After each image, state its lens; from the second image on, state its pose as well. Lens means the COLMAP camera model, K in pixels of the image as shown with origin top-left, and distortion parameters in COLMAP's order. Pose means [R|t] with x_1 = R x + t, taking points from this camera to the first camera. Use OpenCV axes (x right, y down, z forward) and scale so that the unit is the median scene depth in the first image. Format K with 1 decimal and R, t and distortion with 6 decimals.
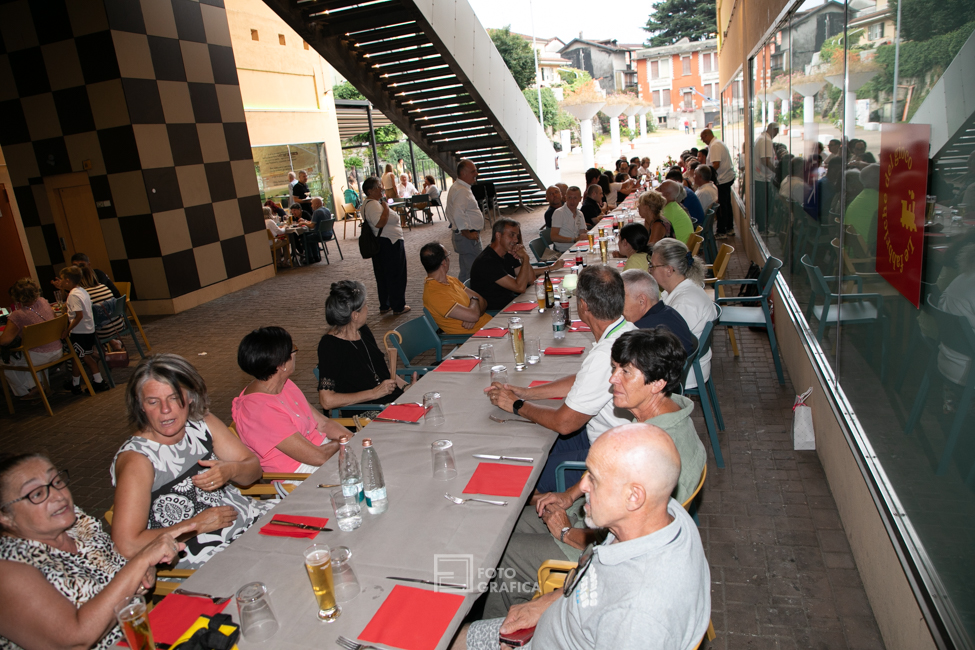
lens RADIAL K [[656.7, 0, 487.5], [0, 656.7, 325.0], [0, 0, 1]] dist [-0.059275, -0.003964]
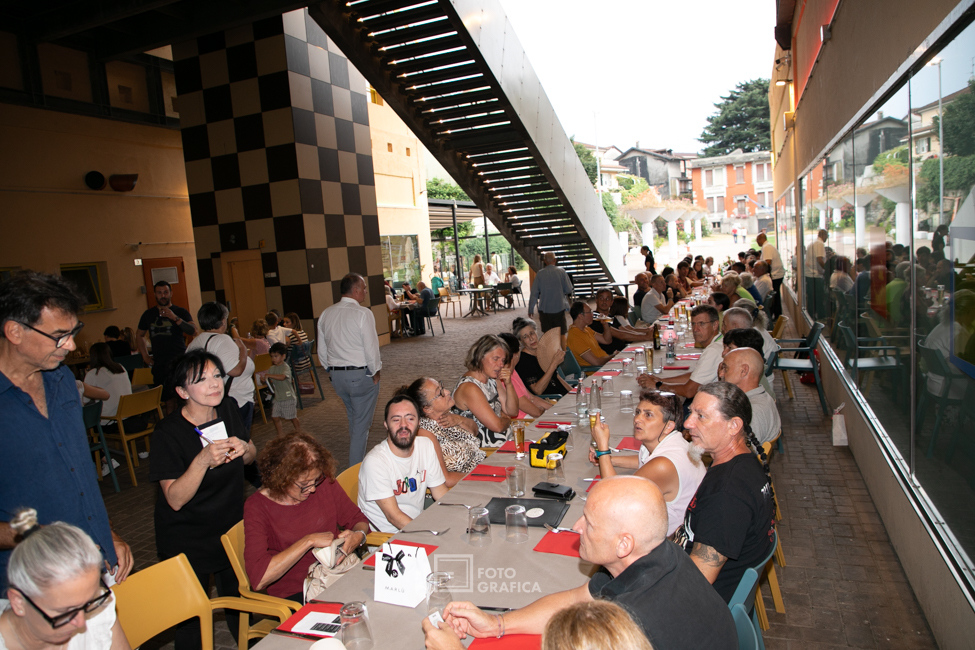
lens RADIAL K [[653.4, 0, 487.5], [0, 653.4, 325.0], [0, 0, 1]] dist [-0.077793, 0.004987]
pose [[0.996145, 0.037376, -0.079358, -0.021538], [-0.048443, 0.988614, -0.142463, 0.018943], [0.073130, 0.145758, 0.986614, -0.056359]]
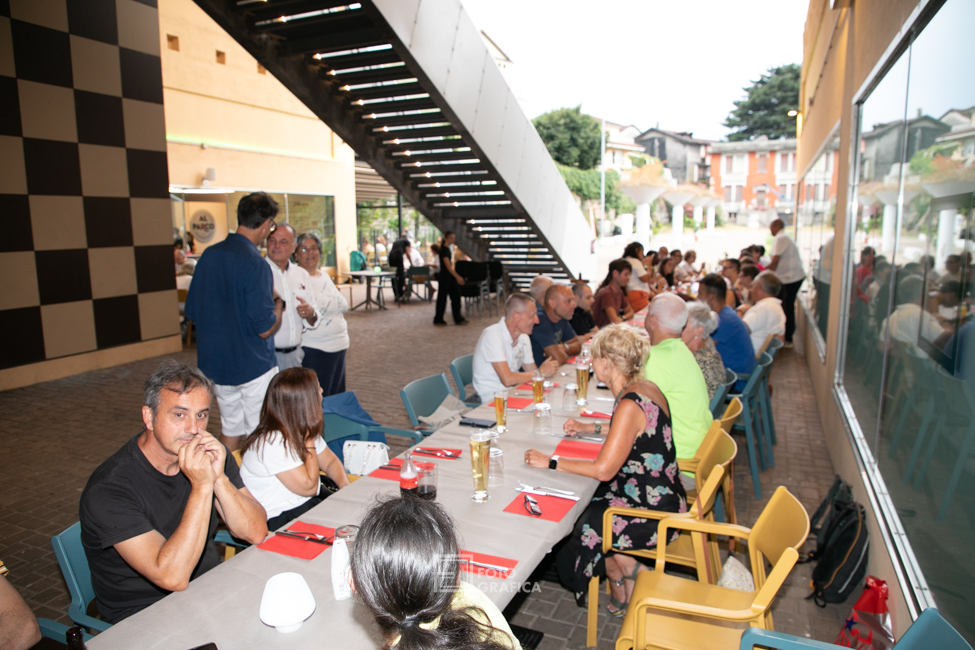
lens RADIAL K [[656.7, 0, 487.5], [0, 656.7, 325.0], [0, 0, 1]] dist [-0.059275, -0.003964]
pose [[0.989350, 0.116984, -0.086613, 0.034872], [-0.125685, 0.986715, -0.102944, -0.026341], [0.073419, 0.112733, 0.990909, 0.098087]]
